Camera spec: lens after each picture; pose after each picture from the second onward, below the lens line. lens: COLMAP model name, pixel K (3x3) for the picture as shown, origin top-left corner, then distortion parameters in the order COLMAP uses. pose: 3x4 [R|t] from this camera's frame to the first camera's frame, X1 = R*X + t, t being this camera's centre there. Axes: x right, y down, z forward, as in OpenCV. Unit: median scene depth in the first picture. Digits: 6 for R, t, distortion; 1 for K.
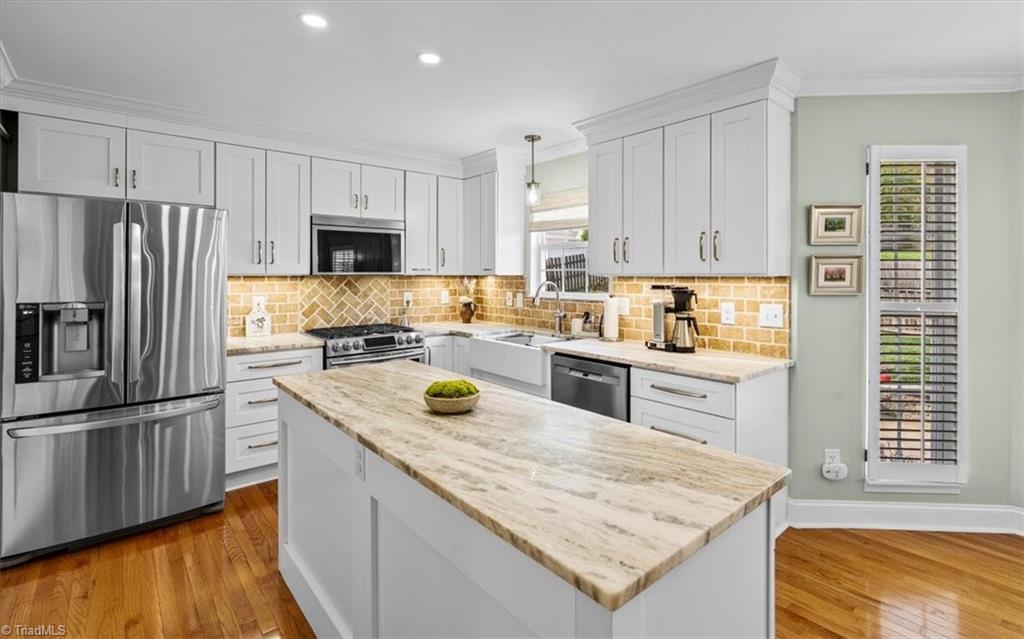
lens RADIAL K [[479.8, 0, 536.6], [0, 479.8, 273.0], [0, 0, 1]] dist [-0.003699, 0.001564]
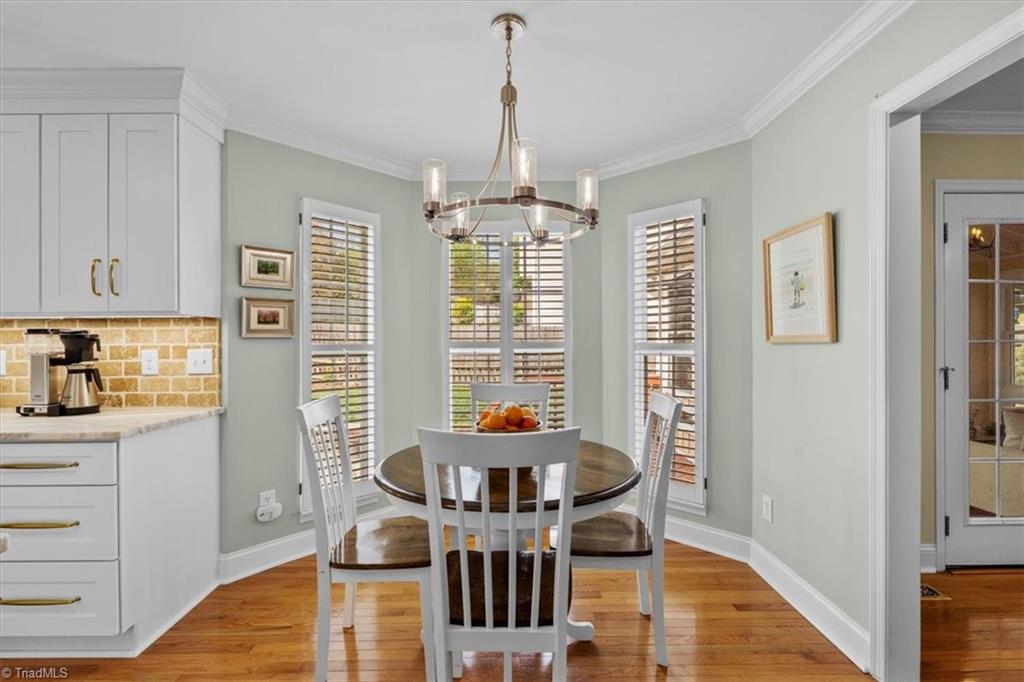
lens RADIAL K [[459.2, 0, 513.4], [0, 459.2, 341.5], [0, 0, 1]] dist [-0.001572, -0.001194]
pose [[0.653610, -0.005430, 0.756812, 0.202741], [0.003608, 0.999985, 0.004059, 0.045911], [-0.756823, 0.000078, 0.653620, -0.018390]]
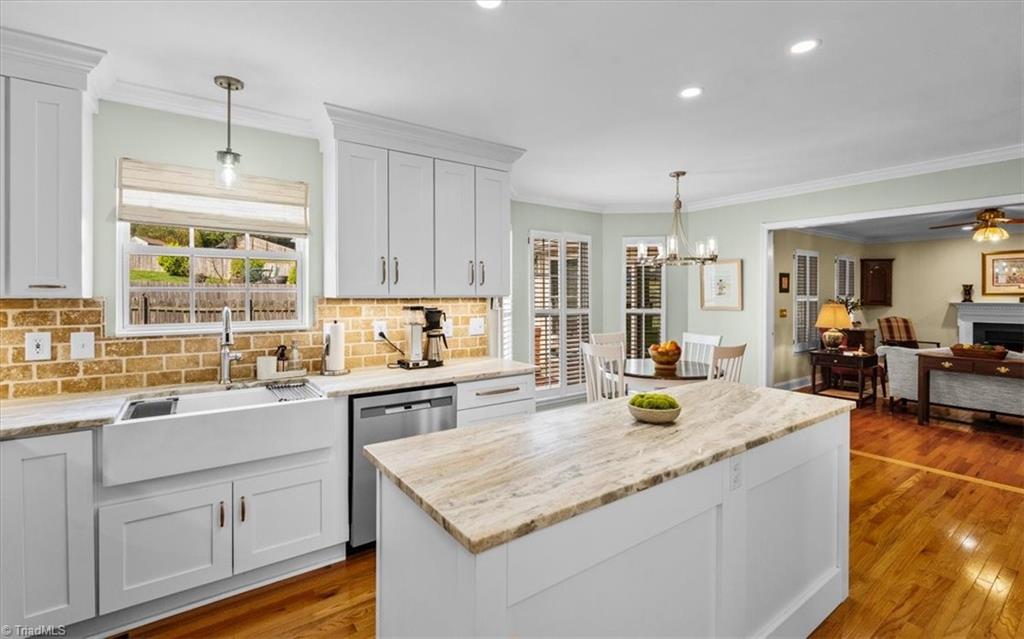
lens RADIAL K [[459.6, 0, 510.0], [0, 459.6, 300.7], [0, 0, 1]] dist [-0.002193, -0.000539]
pose [[0.102182, -0.011581, 0.994698, -0.732071], [-0.002226, 0.999927, 0.011871, 0.000745], [-0.994763, -0.003428, 0.102148, 0.716631]]
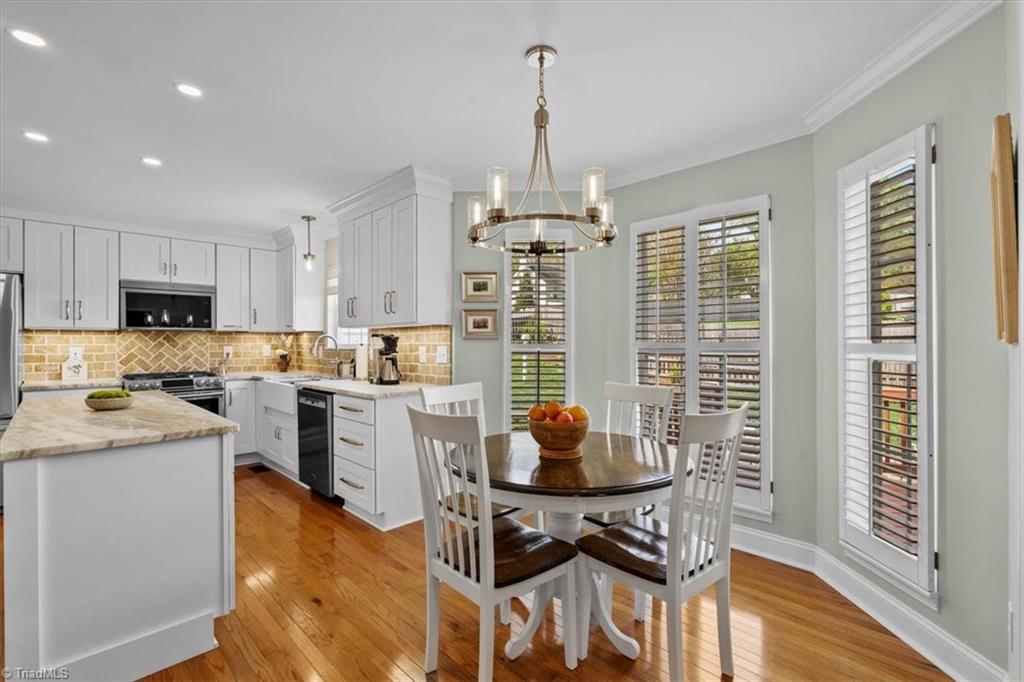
lens RADIAL K [[459.2, 0, 510.2], [0, 459.2, 340.2], [0, 0, 1]] dist [-0.001572, -0.001194]
pose [[0.998237, -0.003878, 0.059222, 0.558217], [0.004046, 0.999988, -0.002716, 0.048377], [-0.059211, 0.002951, 0.998241, -0.271480]]
